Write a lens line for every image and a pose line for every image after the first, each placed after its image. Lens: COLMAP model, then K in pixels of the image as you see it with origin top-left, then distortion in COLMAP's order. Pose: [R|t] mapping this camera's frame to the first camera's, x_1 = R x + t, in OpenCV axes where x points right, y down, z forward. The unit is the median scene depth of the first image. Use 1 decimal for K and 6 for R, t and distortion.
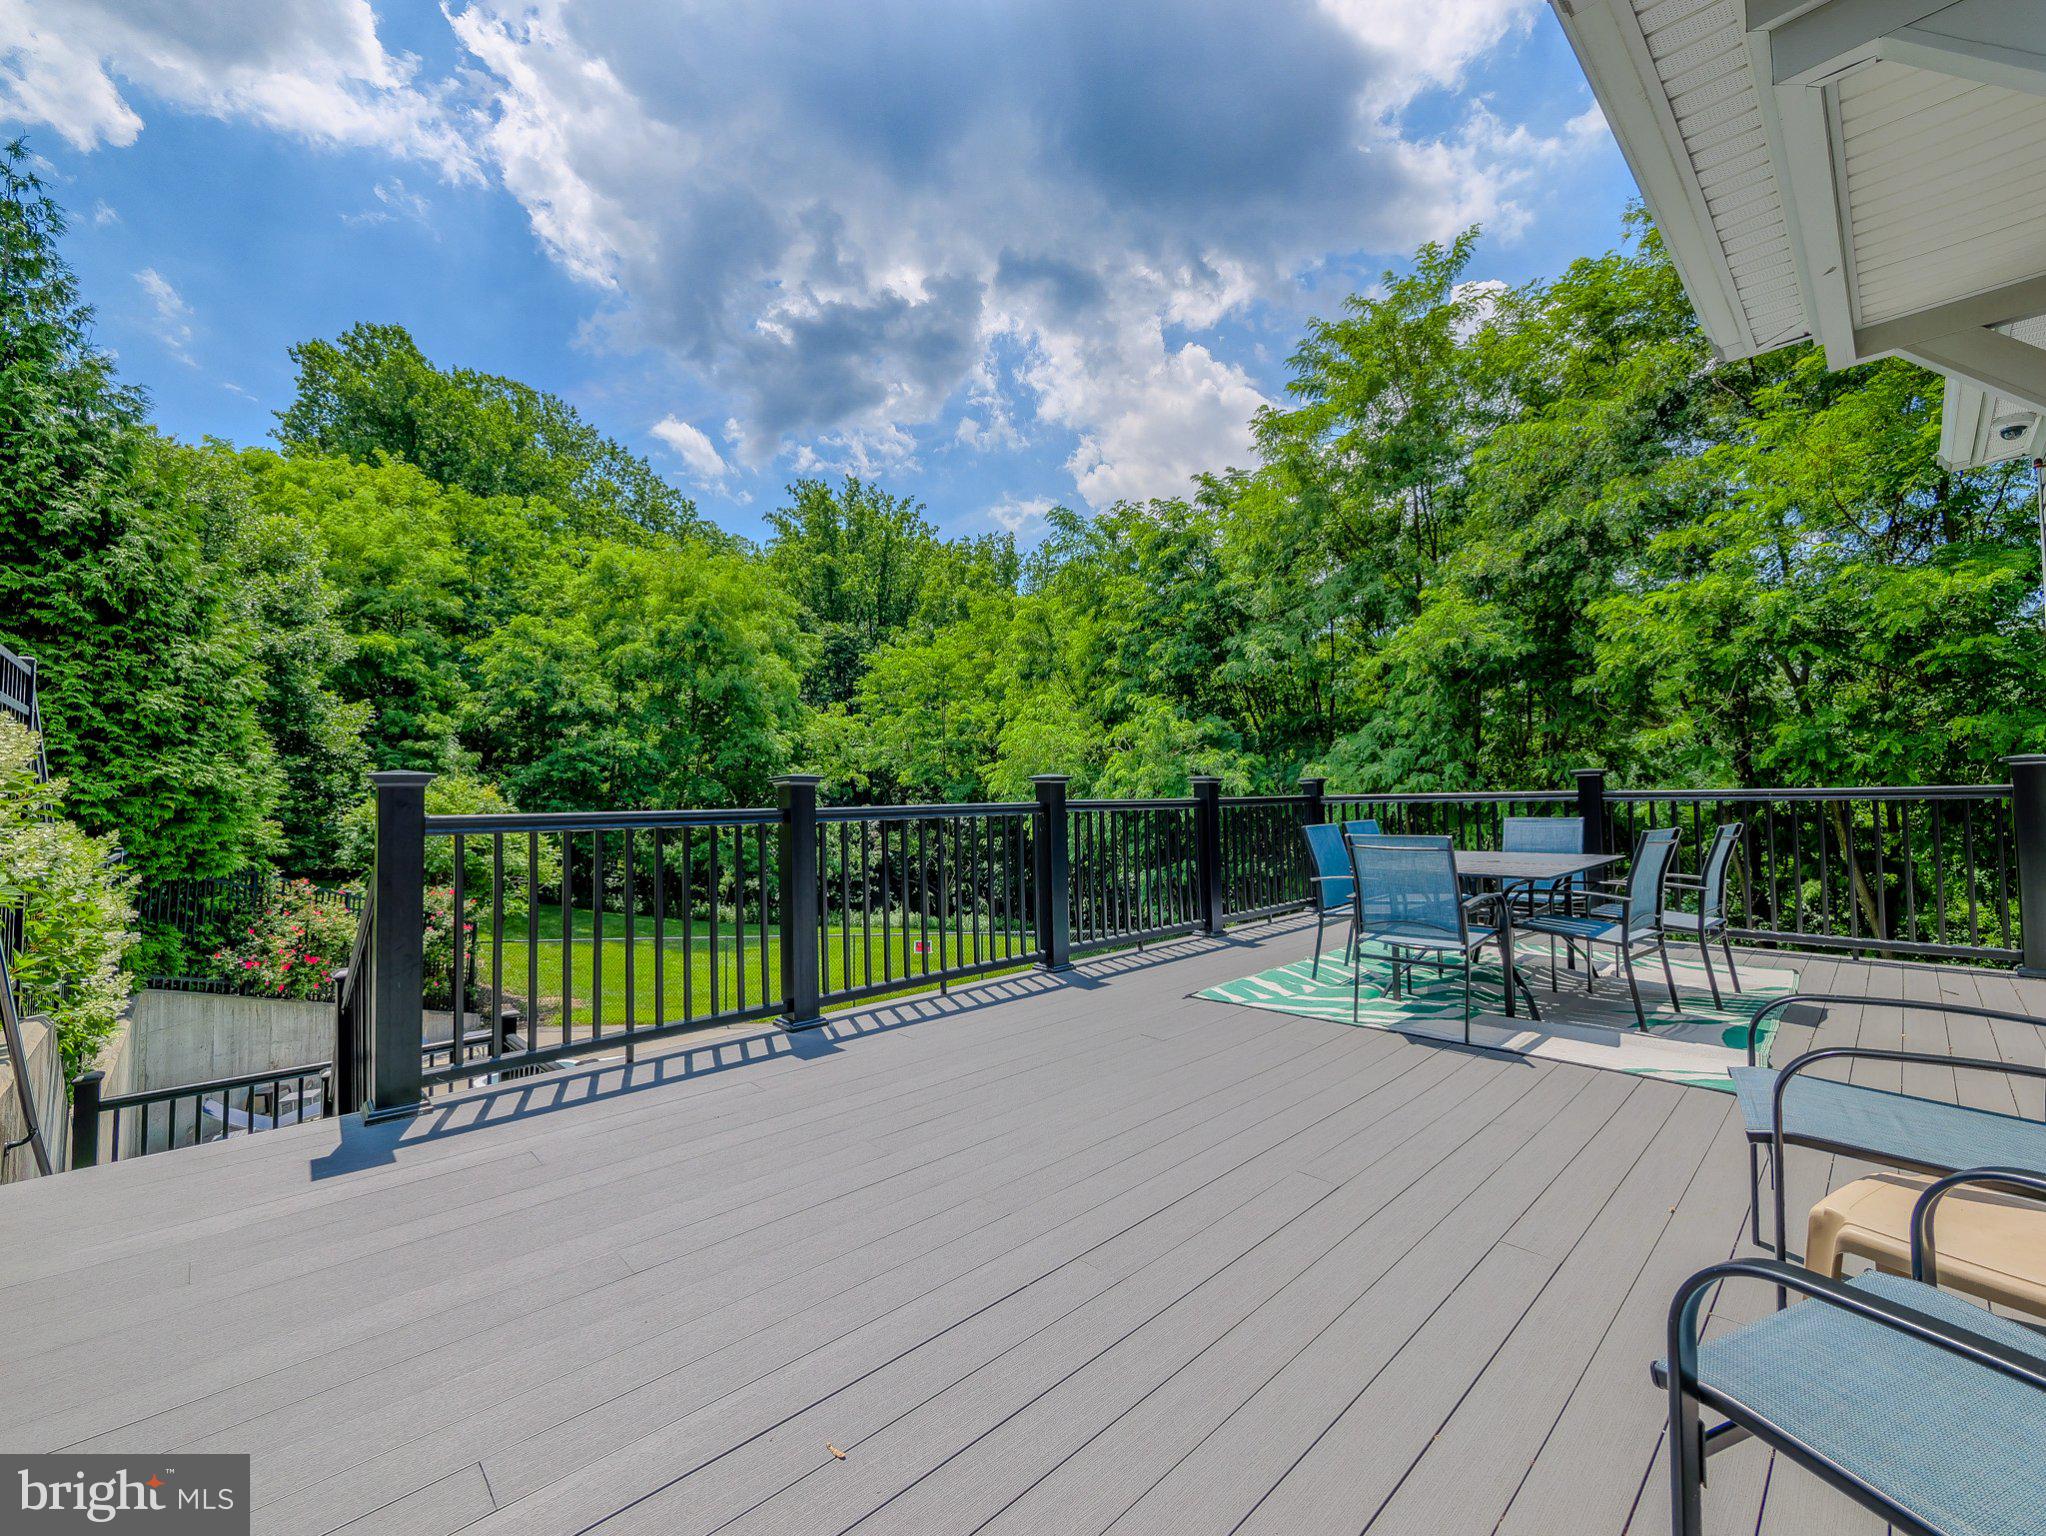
lens RADIAL K [[870.8, 0, 1024.6], [0, 870.8, 759.3], [0, 0, 1]] dist [-0.003394, -0.000117]
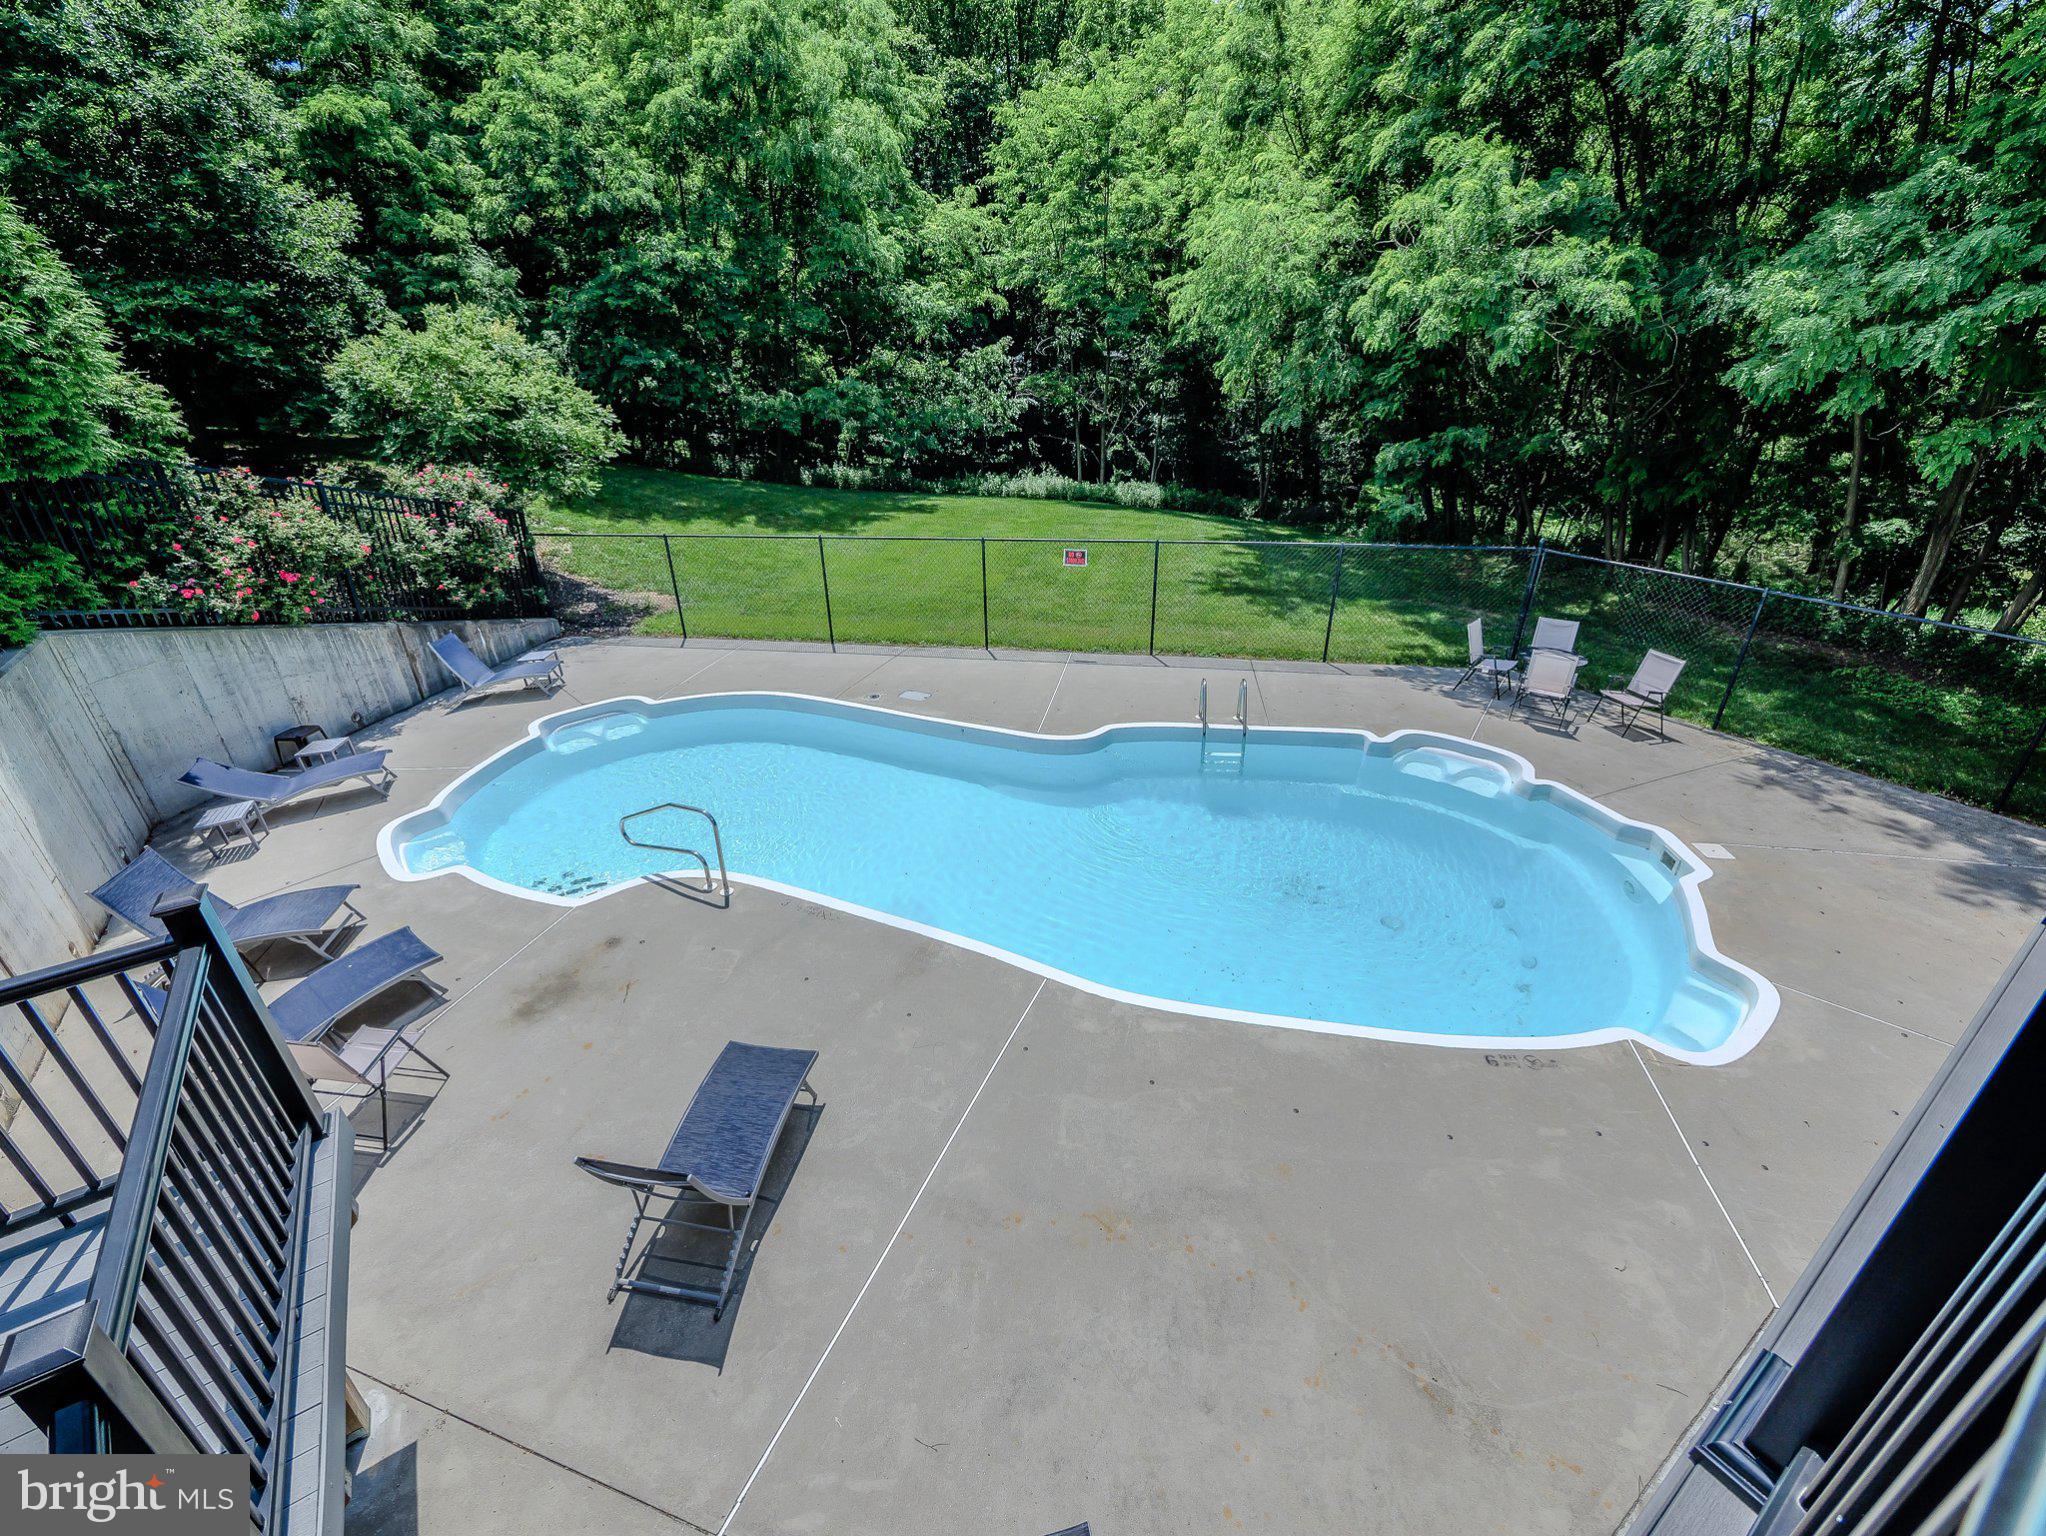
lens RADIAL K [[870.8, 0, 1024.6], [0, 870.8, 759.3], [0, 0, 1]] dist [-0.003394, -0.000117]
pose [[0.985408, 0.068478, -0.155828, -0.019546], [0.016314, 0.873290, 0.486927, 0.002723], [0.169427, -0.482364, 0.859430, 0.180675]]
